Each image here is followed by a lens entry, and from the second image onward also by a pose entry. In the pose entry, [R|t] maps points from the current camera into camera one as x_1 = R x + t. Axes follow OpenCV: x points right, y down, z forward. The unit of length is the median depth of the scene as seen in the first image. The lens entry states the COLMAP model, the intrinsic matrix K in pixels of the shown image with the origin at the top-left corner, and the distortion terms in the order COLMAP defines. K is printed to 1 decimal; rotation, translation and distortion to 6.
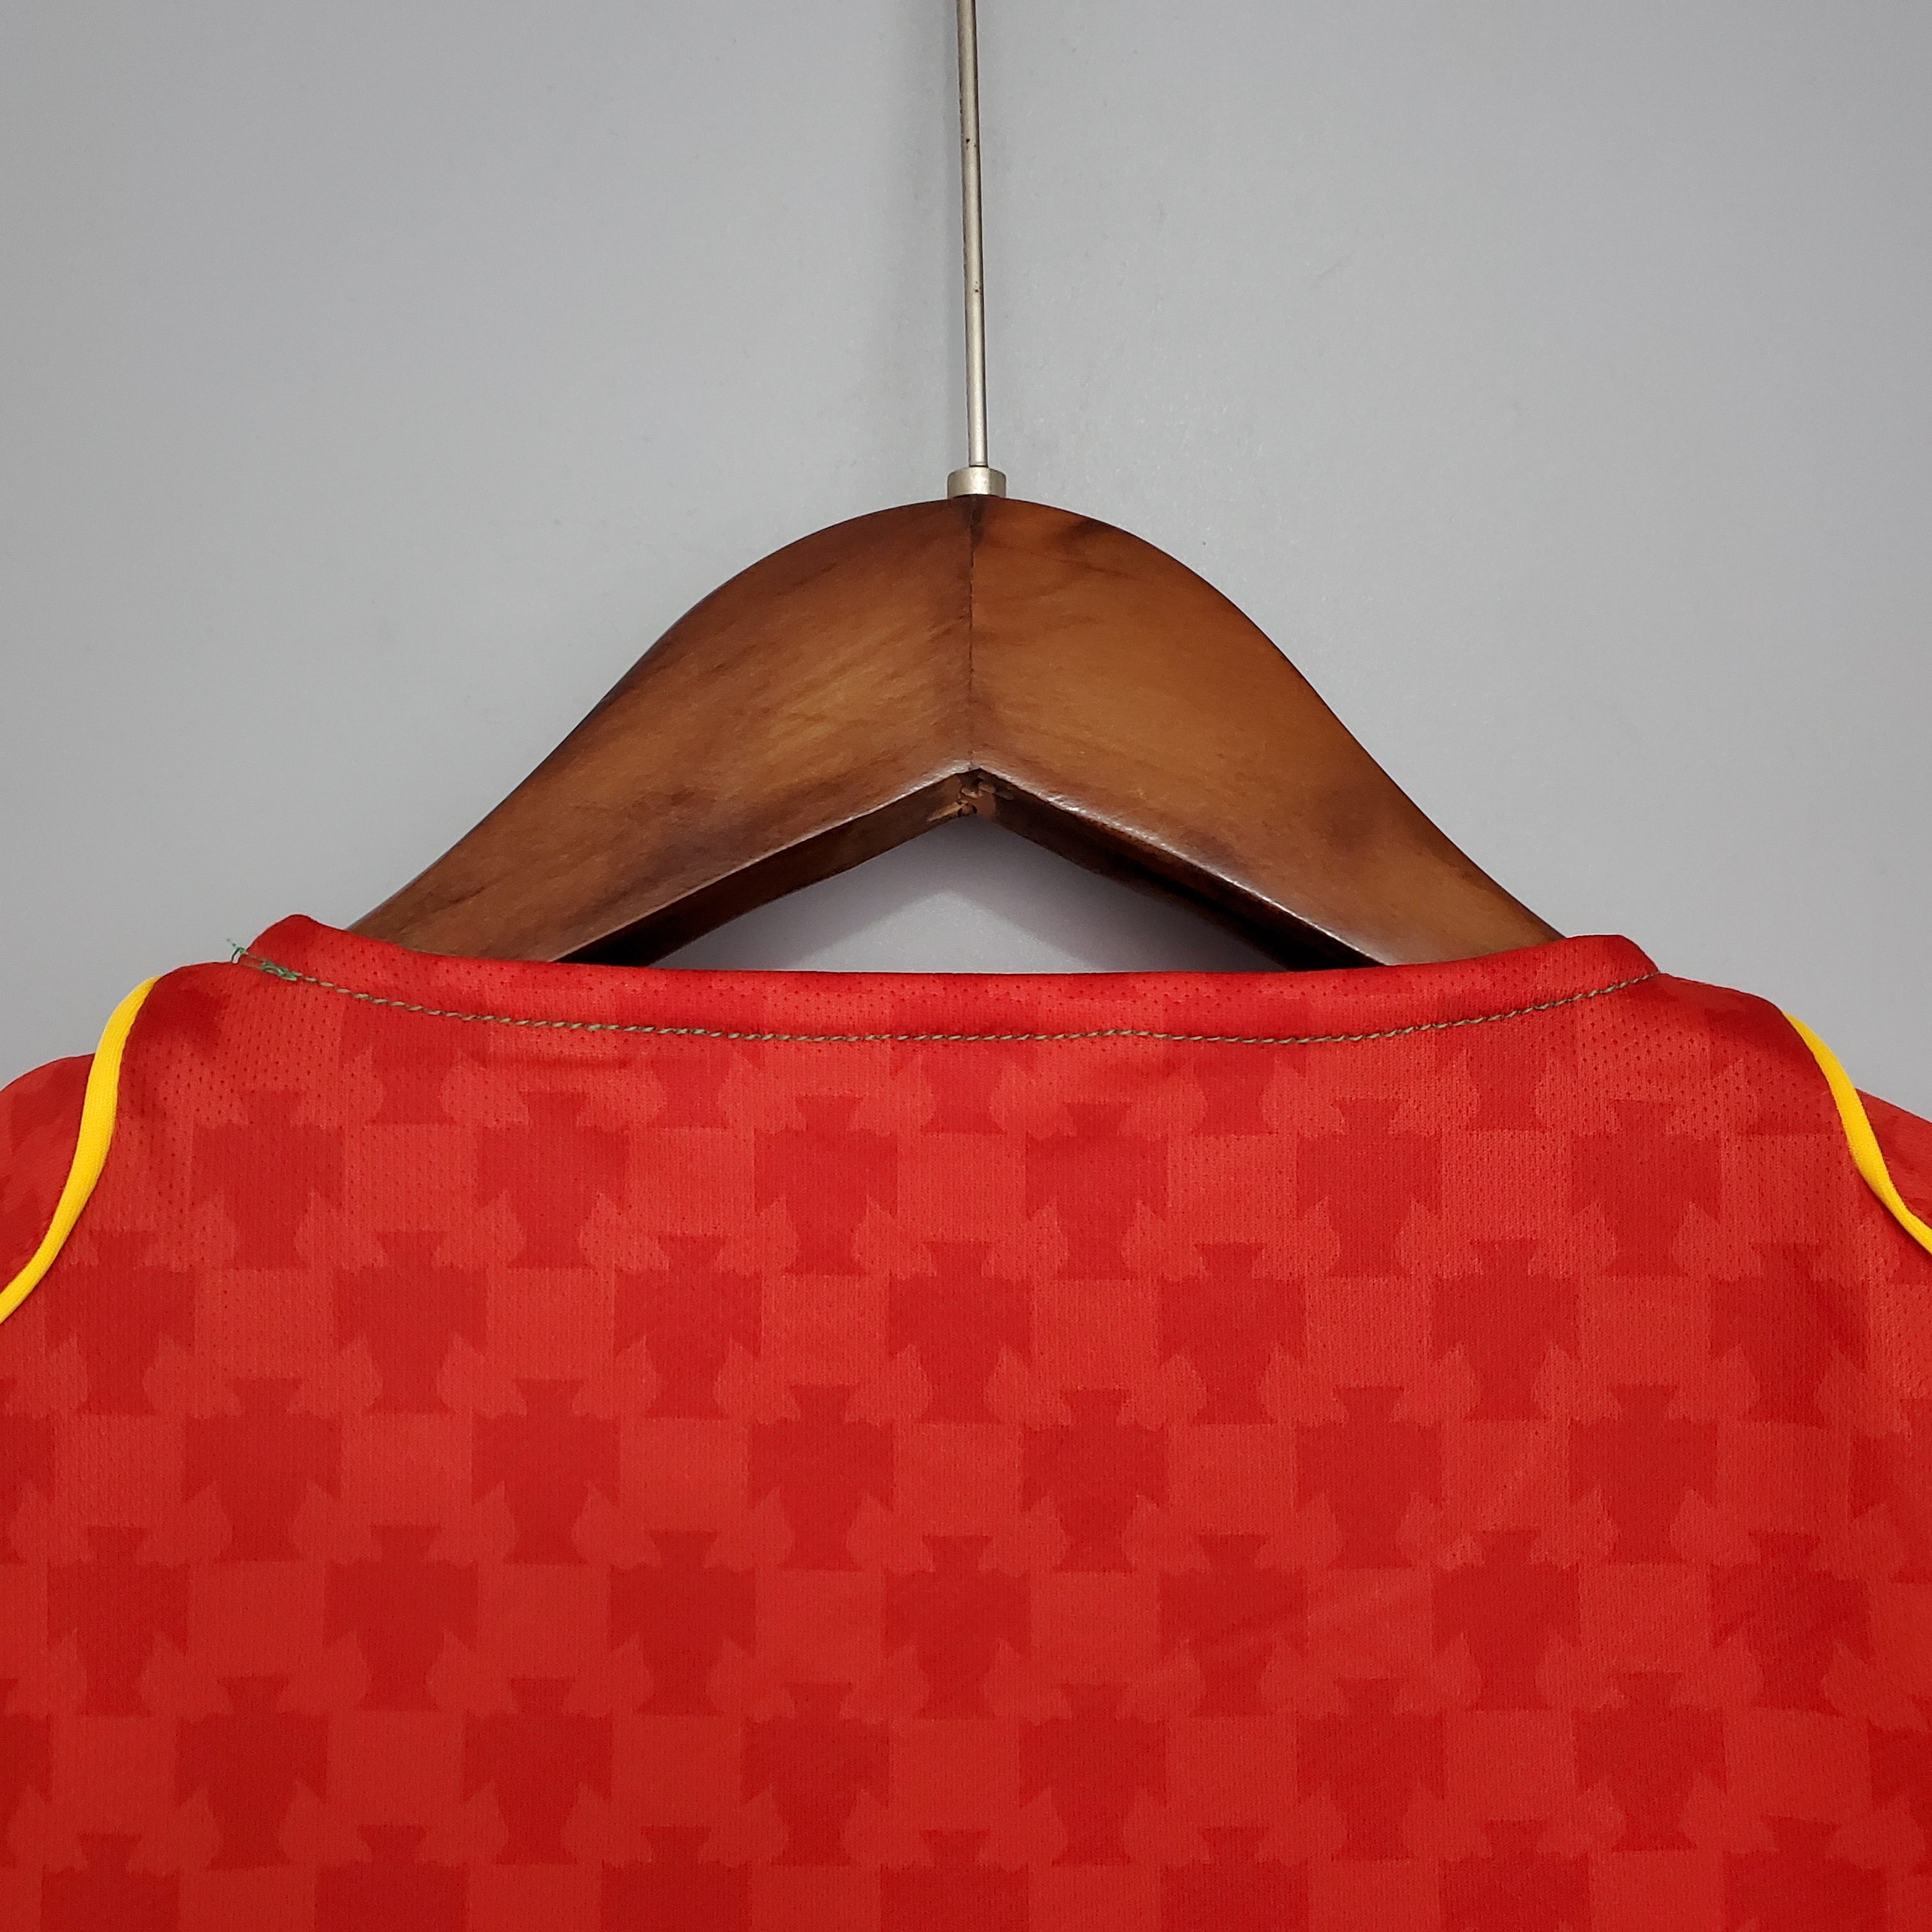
lens RADIAL K [[1992.6, 0, 966.0], [0, 1992.6, 966.0], [0, 0, 1]] dist [0.159473, -0.311656]
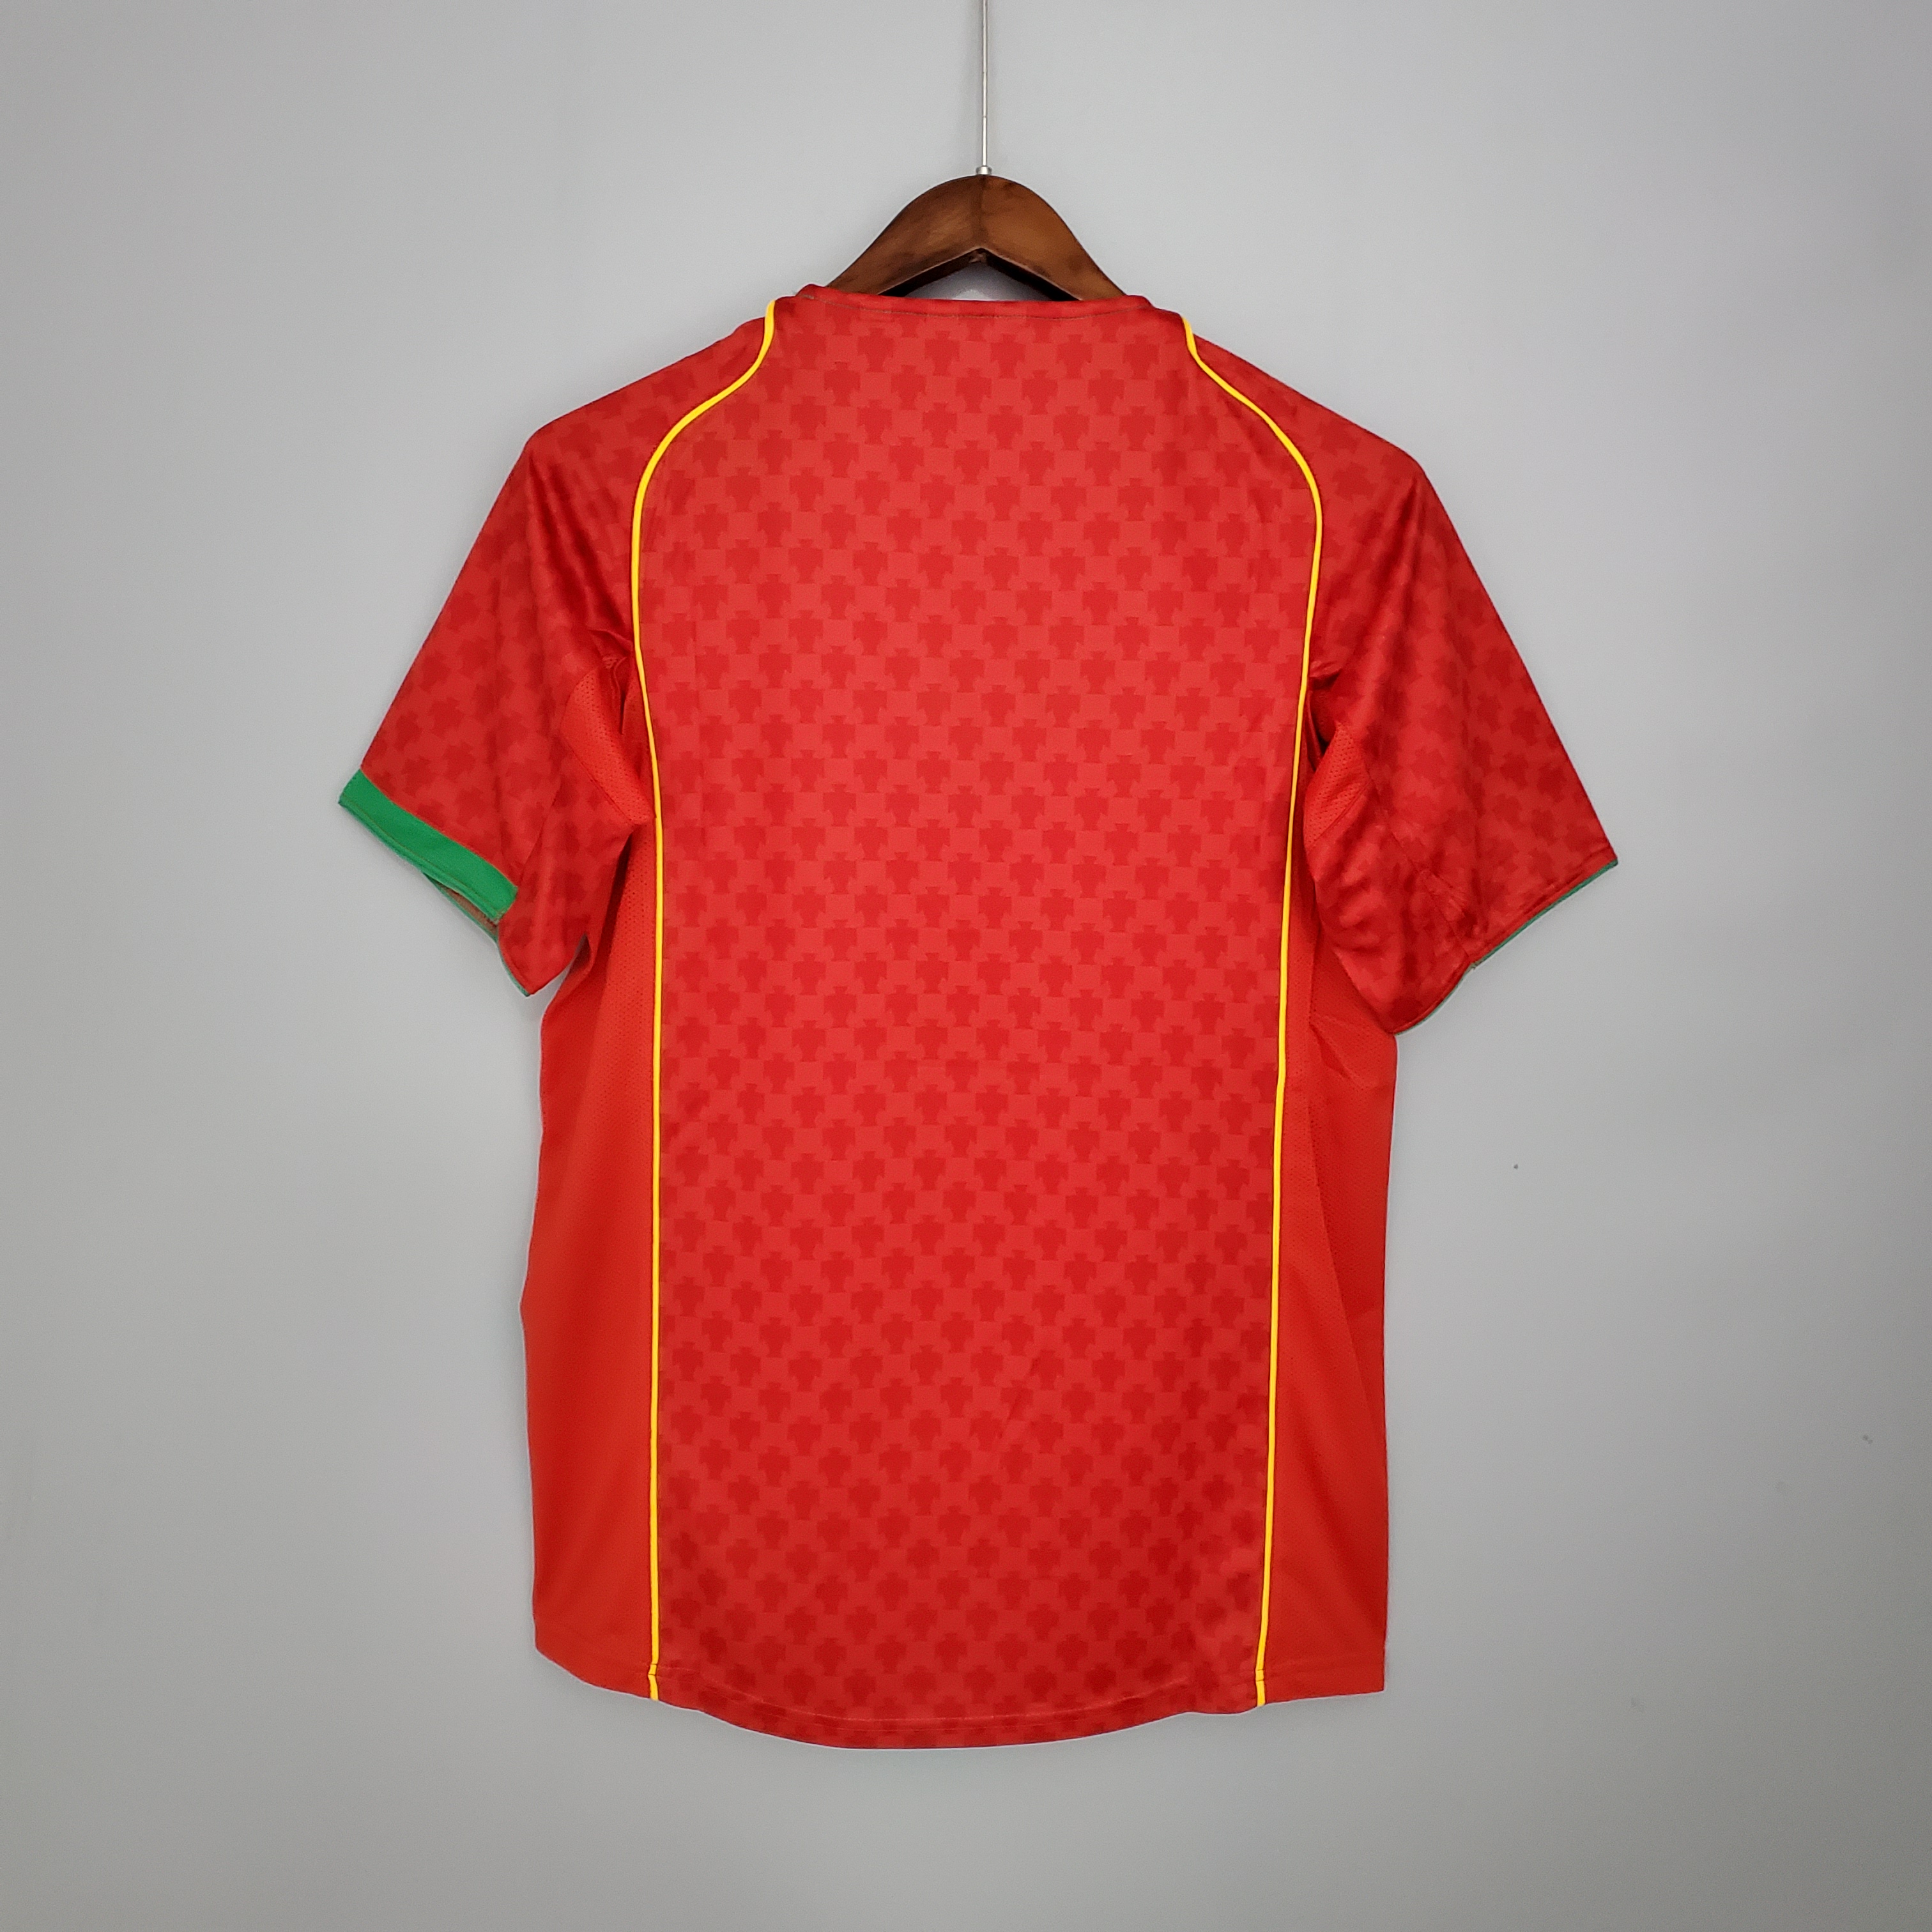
lens RADIAL K [[2033.1, 0, 966.0], [0, 2033.1, 966.0], [0, 0, 1]] dist [0.088112, -0.332224]
pose [[0.999589, 0.024767, -0.014421, 0.068997], [-0.021772, 0.983452, 0.179856, 0.577883], [0.018636, -0.179468, 0.983587, -3.272519]]
